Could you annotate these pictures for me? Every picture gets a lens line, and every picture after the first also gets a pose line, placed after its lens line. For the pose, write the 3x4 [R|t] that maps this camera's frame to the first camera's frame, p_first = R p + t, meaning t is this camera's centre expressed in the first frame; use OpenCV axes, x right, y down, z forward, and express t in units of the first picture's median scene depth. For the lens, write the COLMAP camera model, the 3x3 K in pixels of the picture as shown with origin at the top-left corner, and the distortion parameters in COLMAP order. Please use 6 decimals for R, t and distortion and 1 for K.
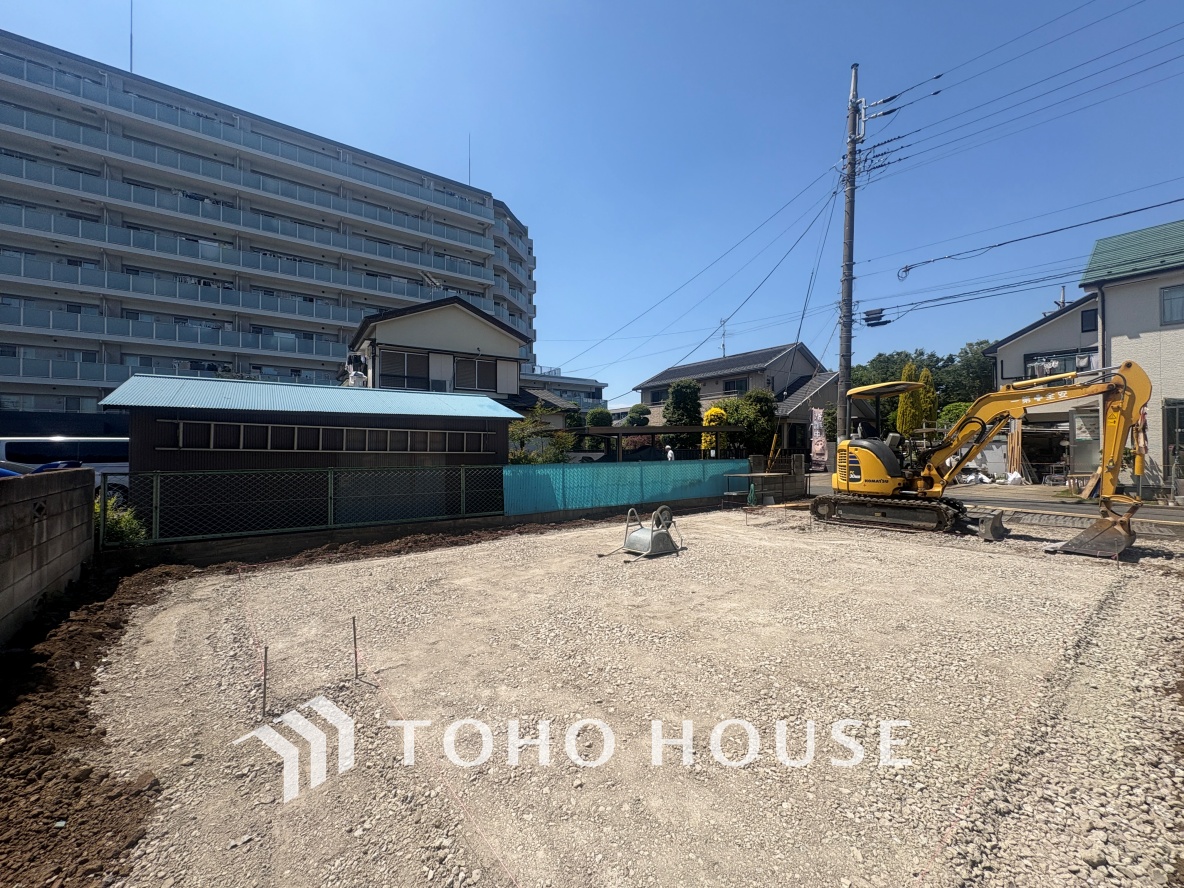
lens RADIAL K [[471.5, 0, 592.2], [0, 471.5, 444.3], [0, 0, 1]] dist [0.000290, 0.000243]
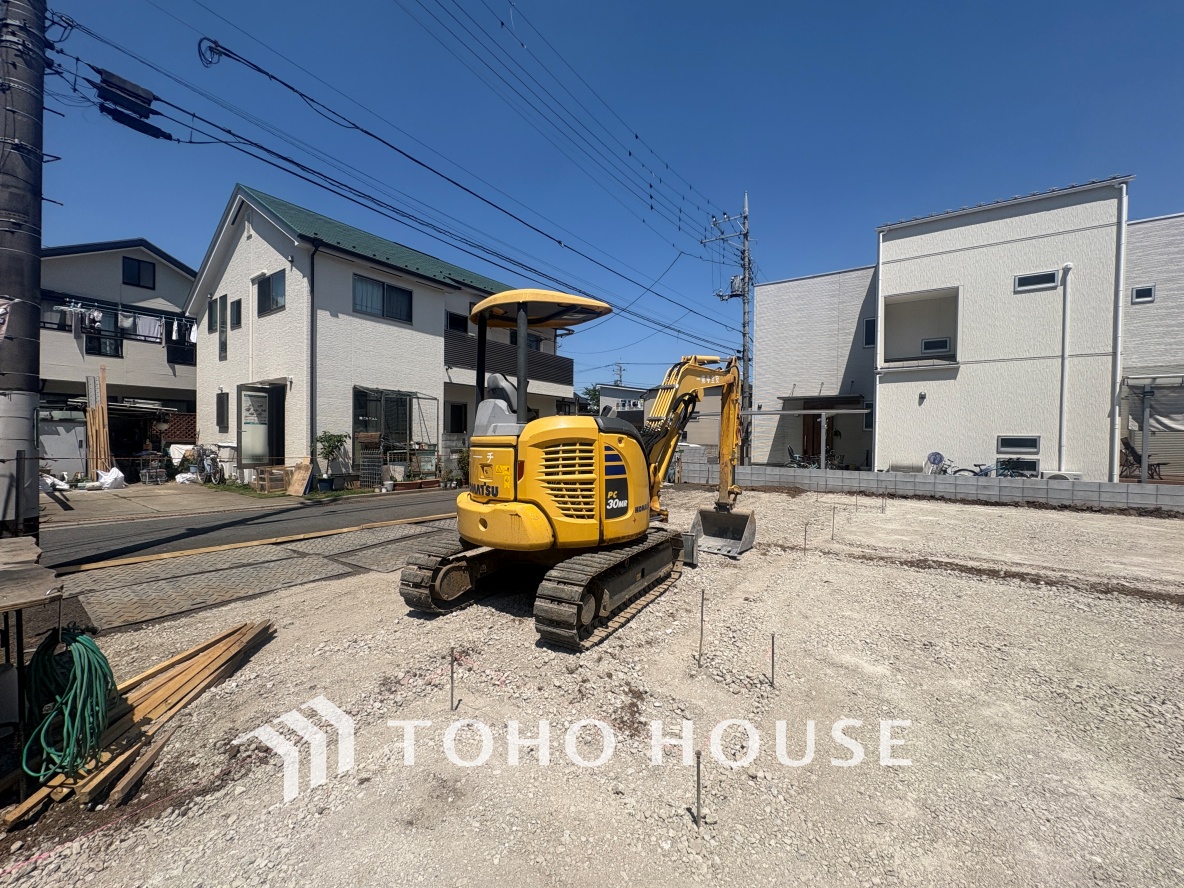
lens RADIAL K [[471.5, 0, 592.3], [0, 471.5, 442.3], [0, 0, 1]] dist [0.000290, 0.000243]
pose [[-0.291287, -0.010002, 0.956583, 0.106664], [-0.020797, 0.999775, 0.004121, 0.007849], [-0.956410, -0.018693, -0.291430, 0.762266]]
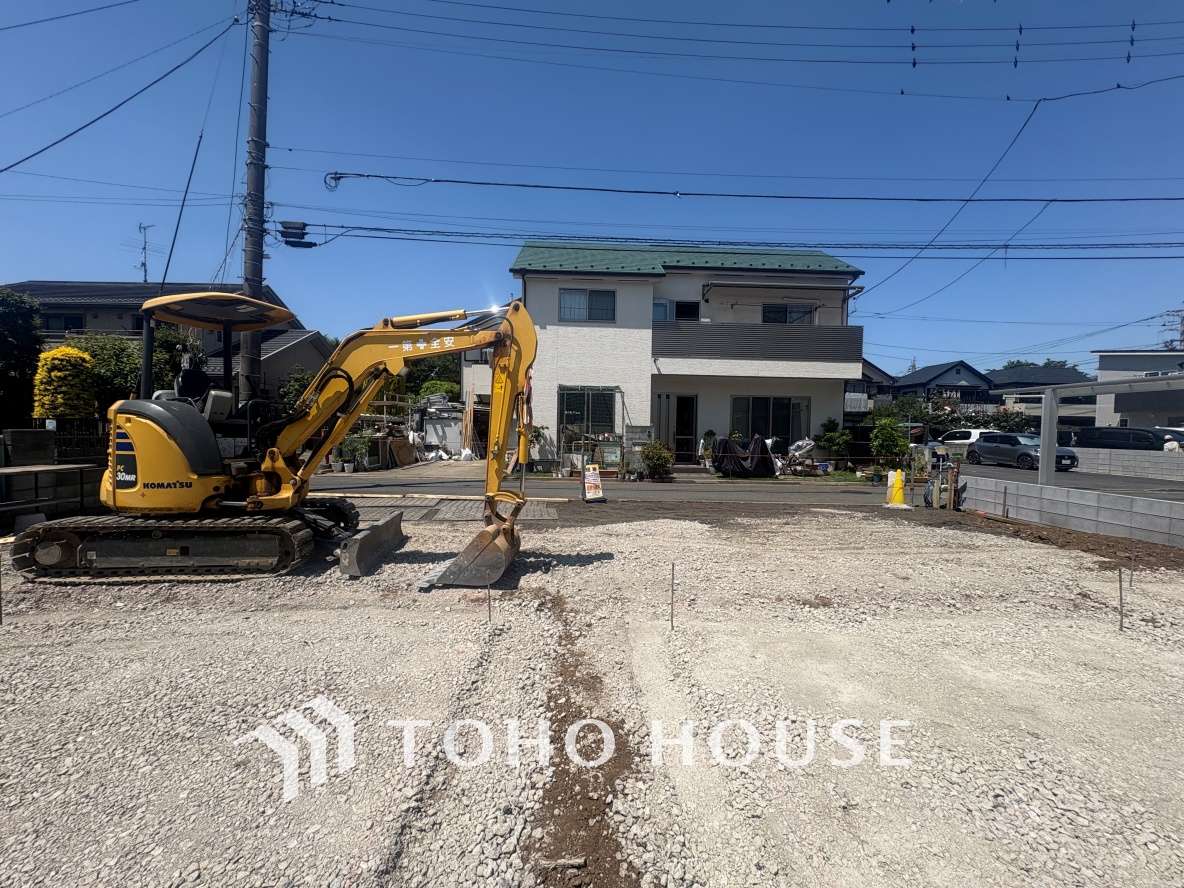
lens RADIAL K [[471.5, 0, 592.7], [0, 471.5, 442.2], [0, 0, 1]] dist [0.000290, 0.000243]
pose [[0.586486, -0.011209, 0.809882, 0.298870], [-0.028235, 0.999014, 0.034273, 0.002693], [-0.809467, -0.042968, 0.585591, 0.230497]]
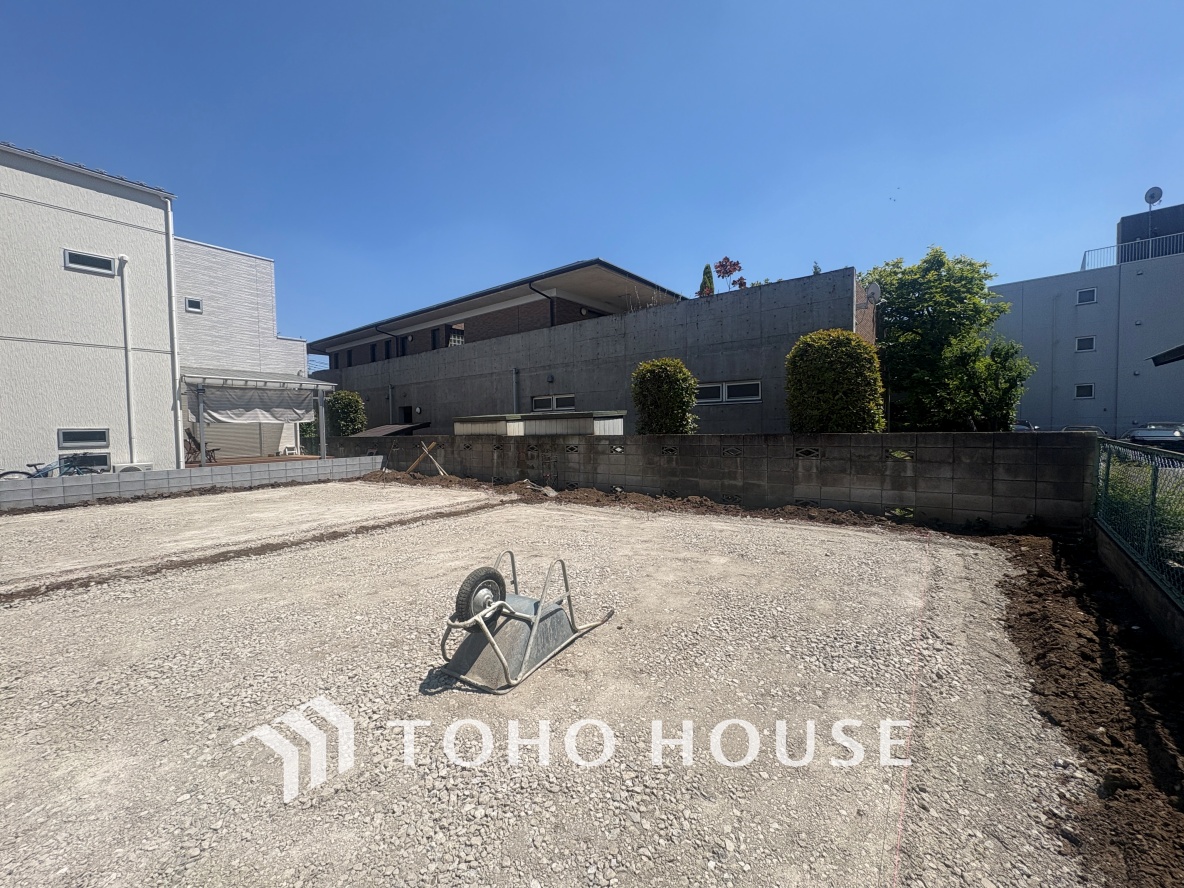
lens RADIAL K [[471.5, 0, 592.4], [0, 471.5, 442.8], [0, 0, 1]] dist [0.000290, 0.000243]
pose [[-0.966718, 0.032575, -0.253764, 0.083865], [0.026796, 0.999298, 0.026196, 0.008975], [0.254439, 0.018525, -0.966911, 0.742327]]
